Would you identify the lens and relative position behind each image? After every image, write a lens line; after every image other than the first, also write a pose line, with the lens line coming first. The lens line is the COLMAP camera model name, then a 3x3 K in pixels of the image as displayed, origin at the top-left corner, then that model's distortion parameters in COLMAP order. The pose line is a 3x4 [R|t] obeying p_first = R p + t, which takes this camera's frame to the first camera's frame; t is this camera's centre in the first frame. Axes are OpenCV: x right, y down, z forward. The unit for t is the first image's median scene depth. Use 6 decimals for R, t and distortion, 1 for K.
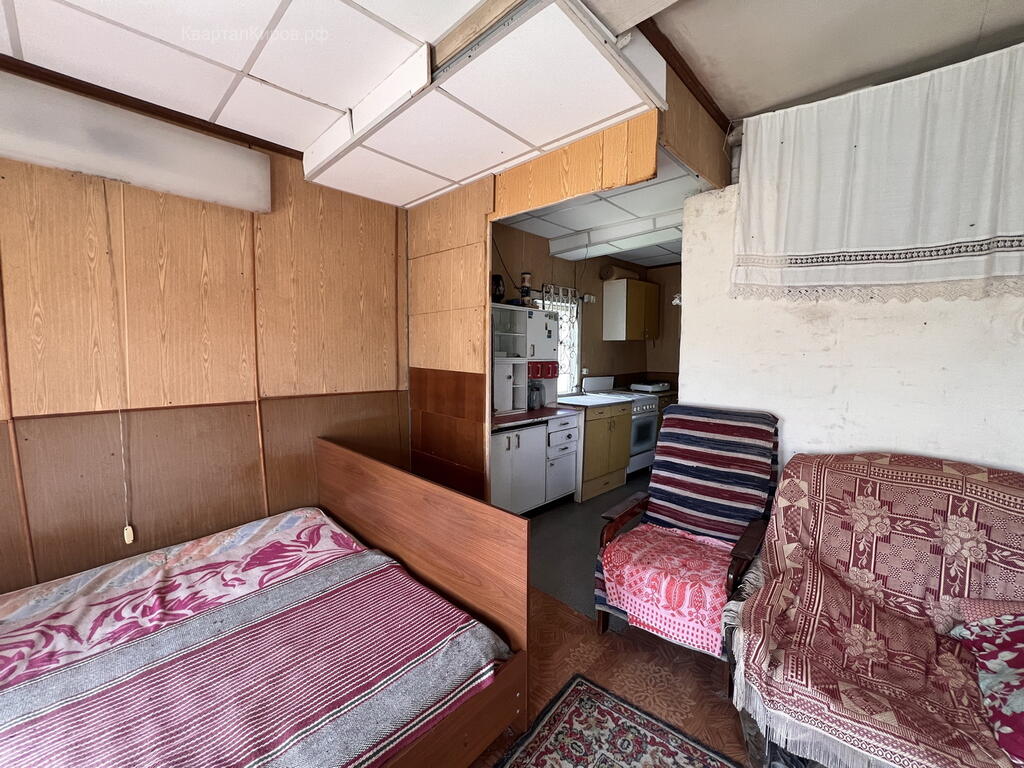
lens RADIAL K [[419.8, 0, 513.7], [0, 419.8, 384.7], [0, 0, 1]] dist [-0.001258, 0.000937]
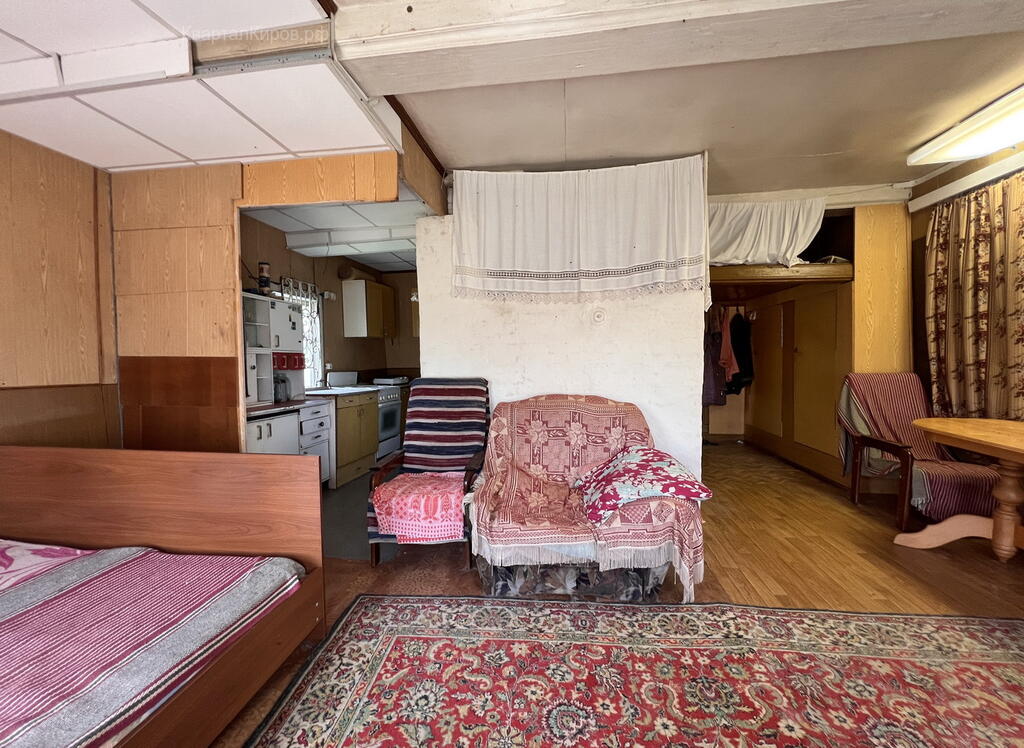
lens RADIAL K [[419.8, 0, 517.2], [0, 419.8, 376.7], [0, 0, 1]] dist [-0.001258, 0.000937]
pose [[0.810156, -0.042364, 0.584682, -0.100443], [0.064203, 0.997798, -0.016665, 0.070738], [-0.582688, 0.051040, 0.811091, -0.175482]]
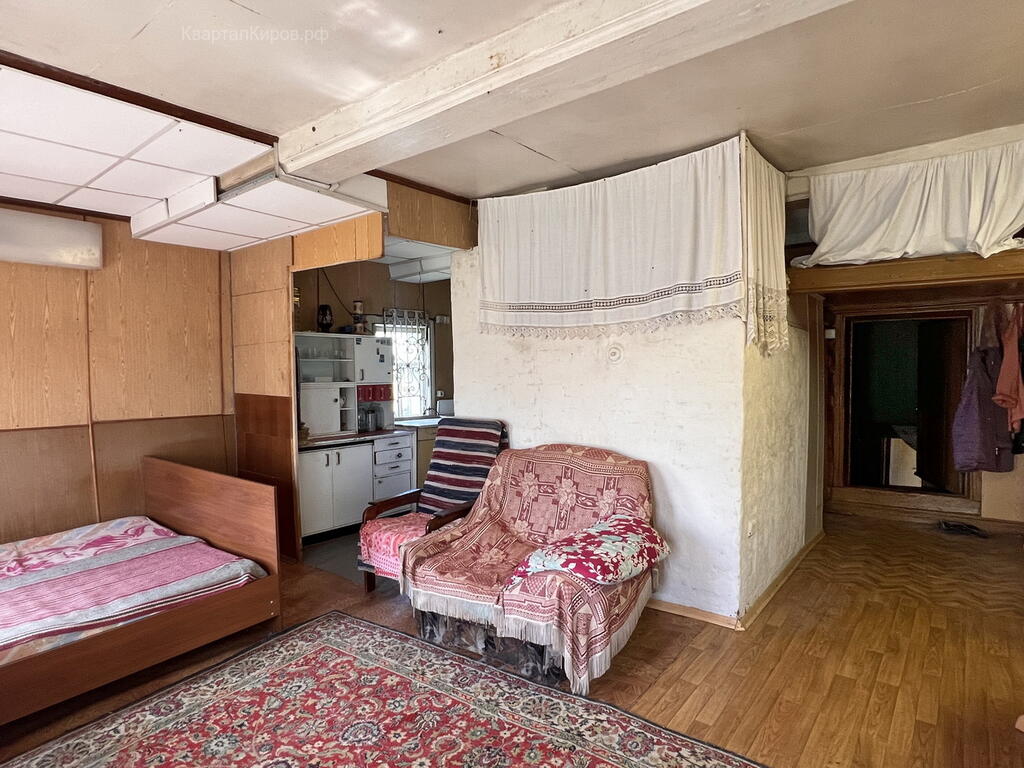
lens RADIAL K [[577.8, 0, 506.7], [0, 577.8, 393.1], [0, 0, 1]] dist [-0.005719, -0.000422]
pose [[0.995629, -0.023900, 0.090286, 0.350305], [0.027310, 0.998952, -0.036720, 0.035518], [-0.089314, 0.039025, 0.995239, -0.612607]]
